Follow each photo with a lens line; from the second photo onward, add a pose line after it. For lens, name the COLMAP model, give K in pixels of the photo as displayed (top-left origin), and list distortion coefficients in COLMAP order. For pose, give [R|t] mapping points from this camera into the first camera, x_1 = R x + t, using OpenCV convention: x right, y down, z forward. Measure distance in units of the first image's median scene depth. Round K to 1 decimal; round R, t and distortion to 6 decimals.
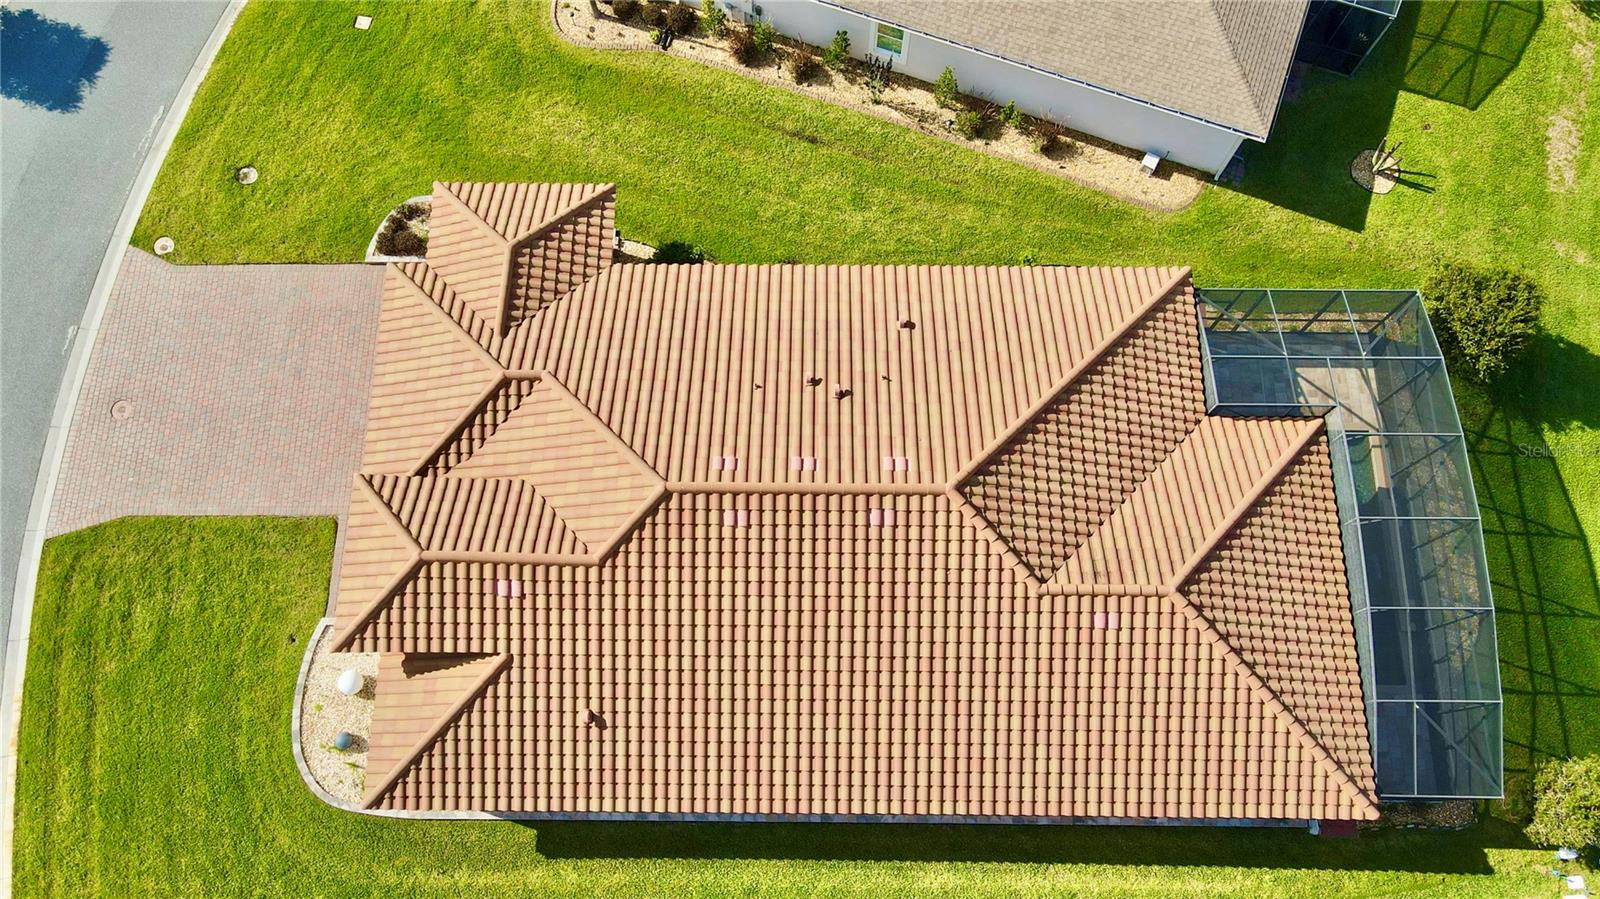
lens RADIAL K [[1177.8, 0, 804.6], [0, 1177.8, 462.5], [0, 0, 1]] dist [0.010678, 0.011724]
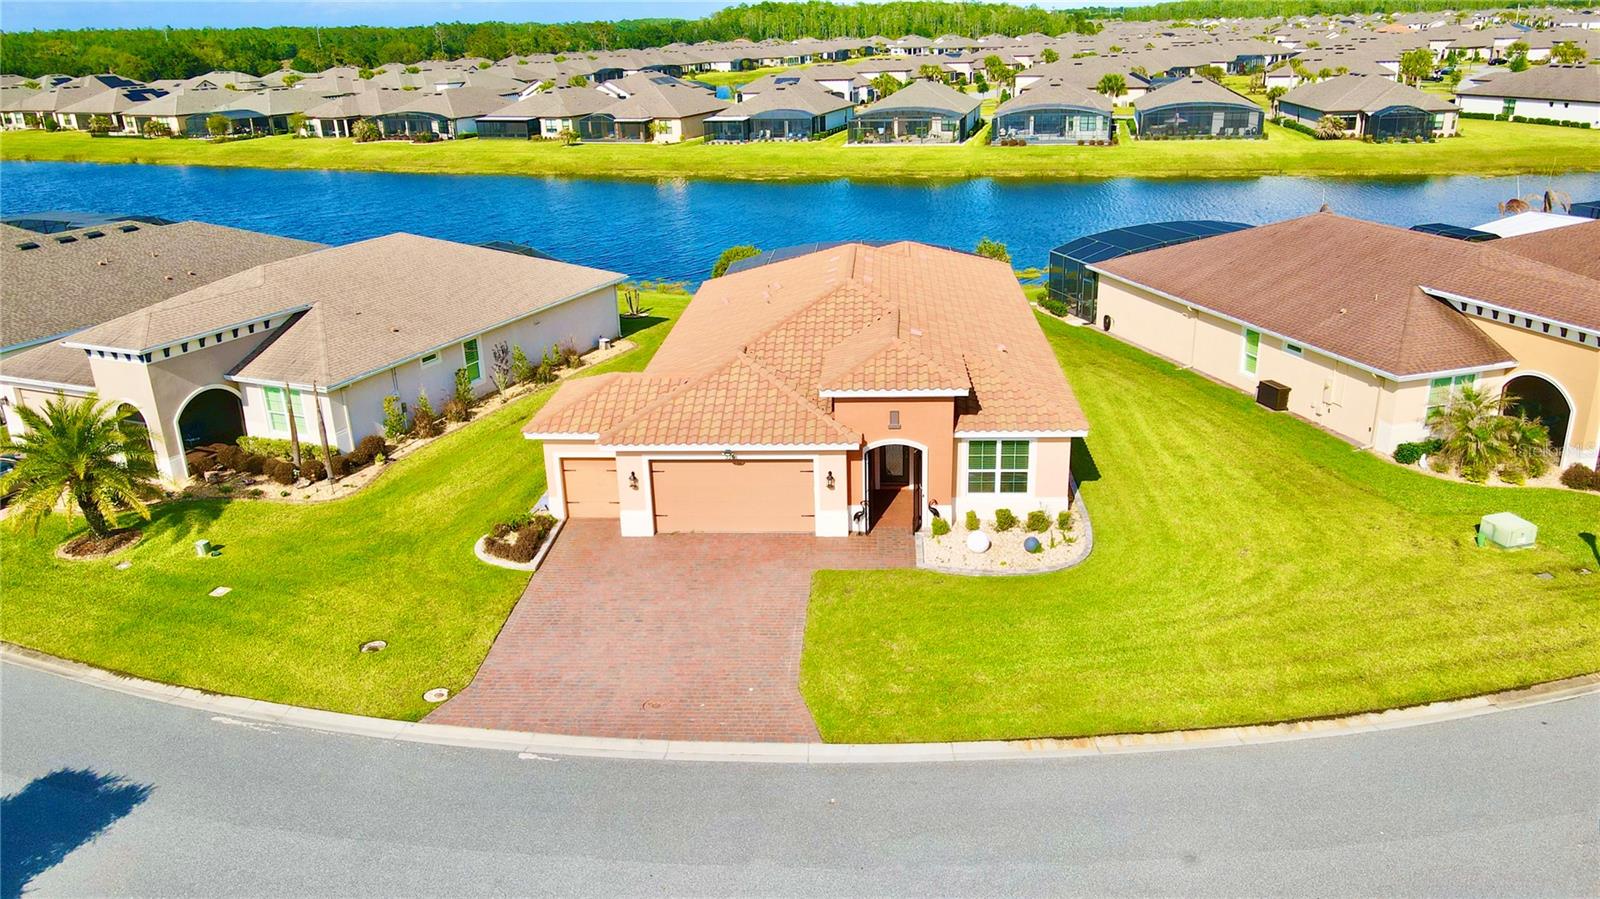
lens RADIAL K [[1177.8, 0, 800.9], [0, 1177.8, 447.0], [0, 0, 1]] dist [0.010678, 0.011724]
pose [[0.062928, -0.344614, 0.936633, -1.163529], [0.959045, 0.280584, 0.038801, -0.029053], [-0.276176, 0.895831, 0.348157, 0.505774]]
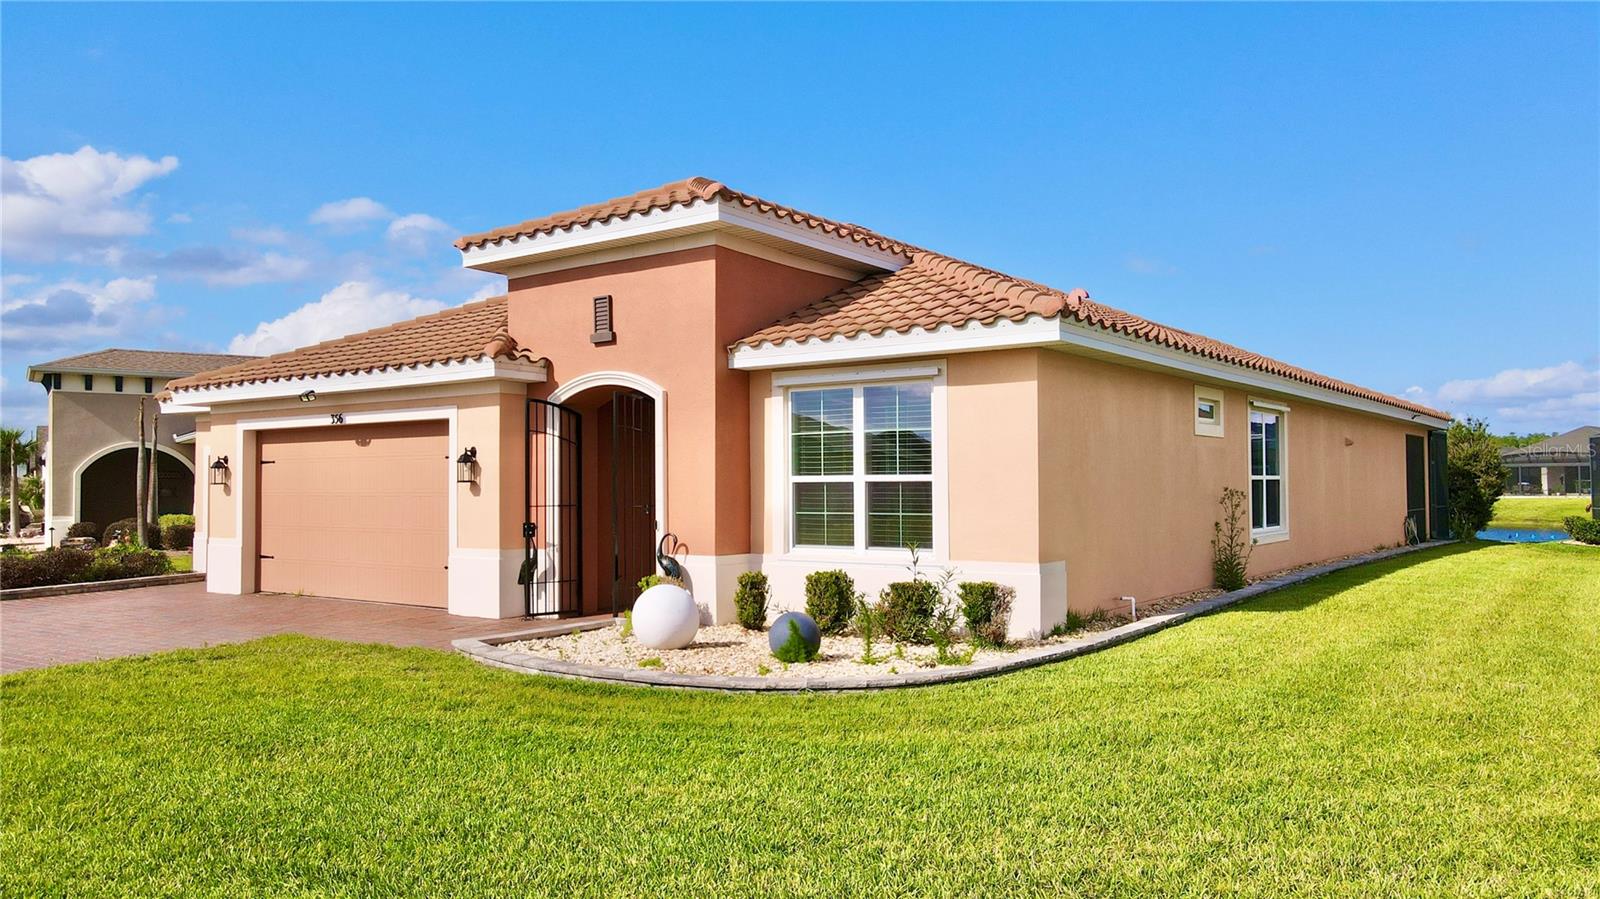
lens RADIAL K [[1177.8, 0, 784.6], [0, 1177.8, 446.5], [0, 0, 1]] dist [0.010678, 0.011724]
pose [[0.591763, 0.019592, 0.805874, -0.551507], [0.769831, 0.282806, -0.572172, 0.341157], [-0.239116, 0.958977, 0.152271, 0.755951]]
